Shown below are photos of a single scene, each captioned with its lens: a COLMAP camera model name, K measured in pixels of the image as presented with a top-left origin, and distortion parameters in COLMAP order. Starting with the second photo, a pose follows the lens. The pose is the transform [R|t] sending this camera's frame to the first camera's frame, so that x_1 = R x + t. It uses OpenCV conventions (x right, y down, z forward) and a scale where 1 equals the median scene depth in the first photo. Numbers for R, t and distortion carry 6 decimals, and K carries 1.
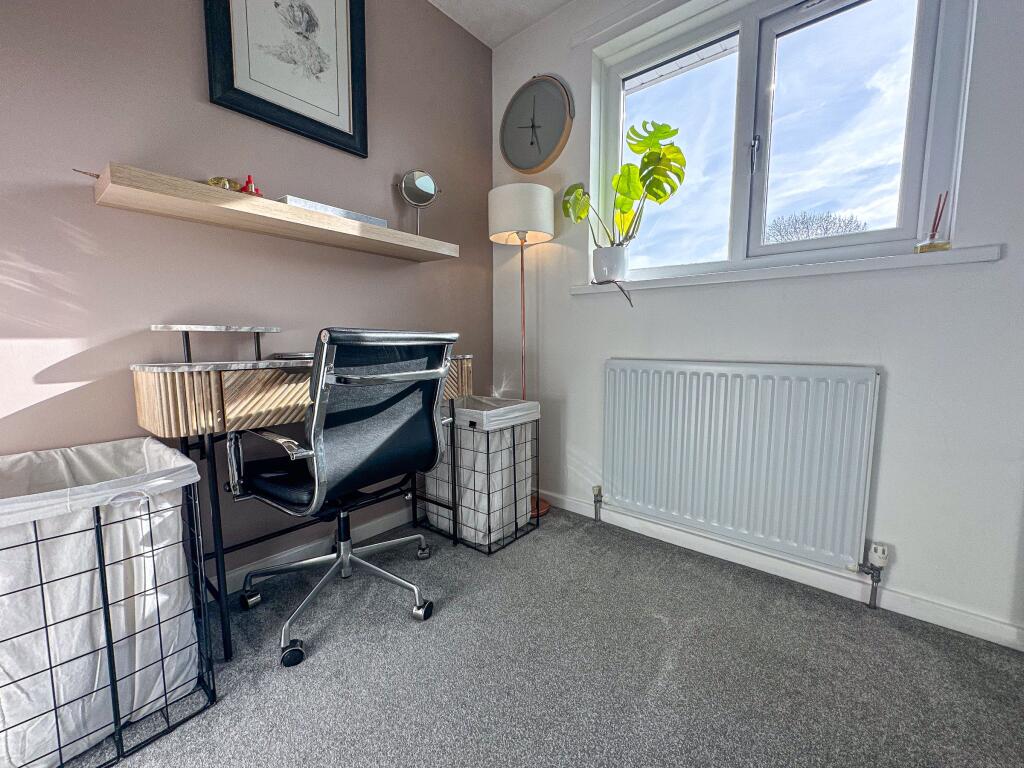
lens RADIAL K [[412.1, 0, 510.7], [0, 412.1, 383.2], [0, 0, 1]] dist [-0.001740, 0.000124]
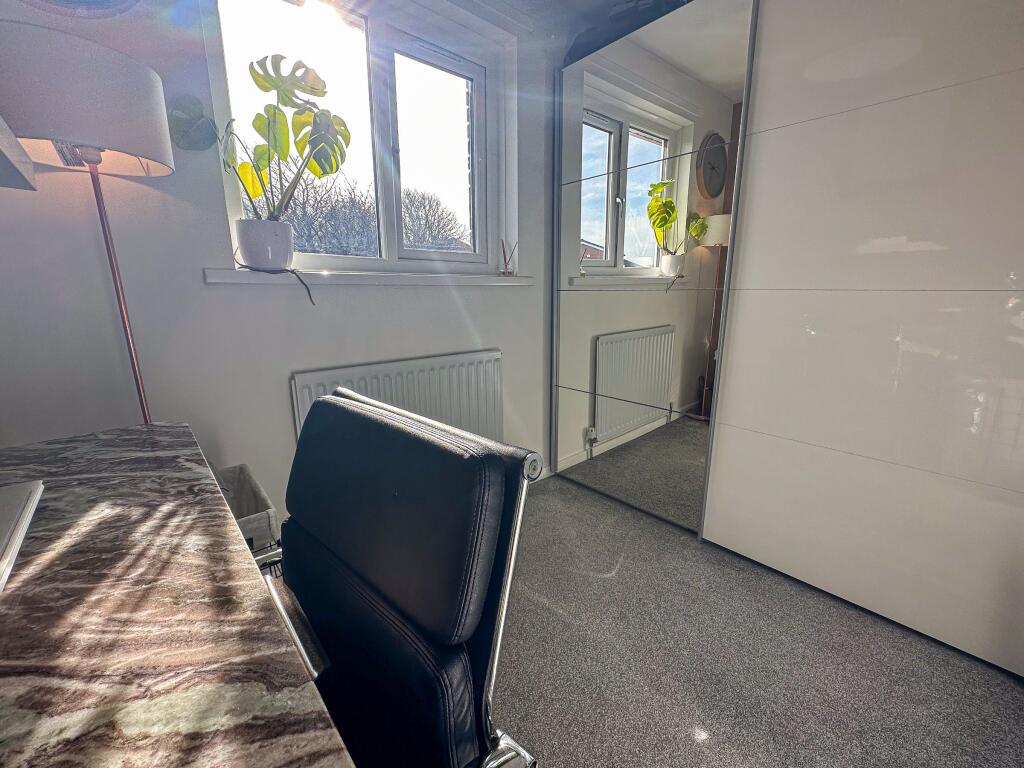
lens RADIAL K [[412.1, 0, 510.7], [0, 412.1, 383.2], [0, 0, 1]] dist [-0.001740, 0.000124]
pose [[0.169954, -0.191499, 0.966666, -0.460790], [0.114911, 0.978096, 0.173560, -0.133354], [-0.978729, 0.081584, 0.188237, 0.492251]]
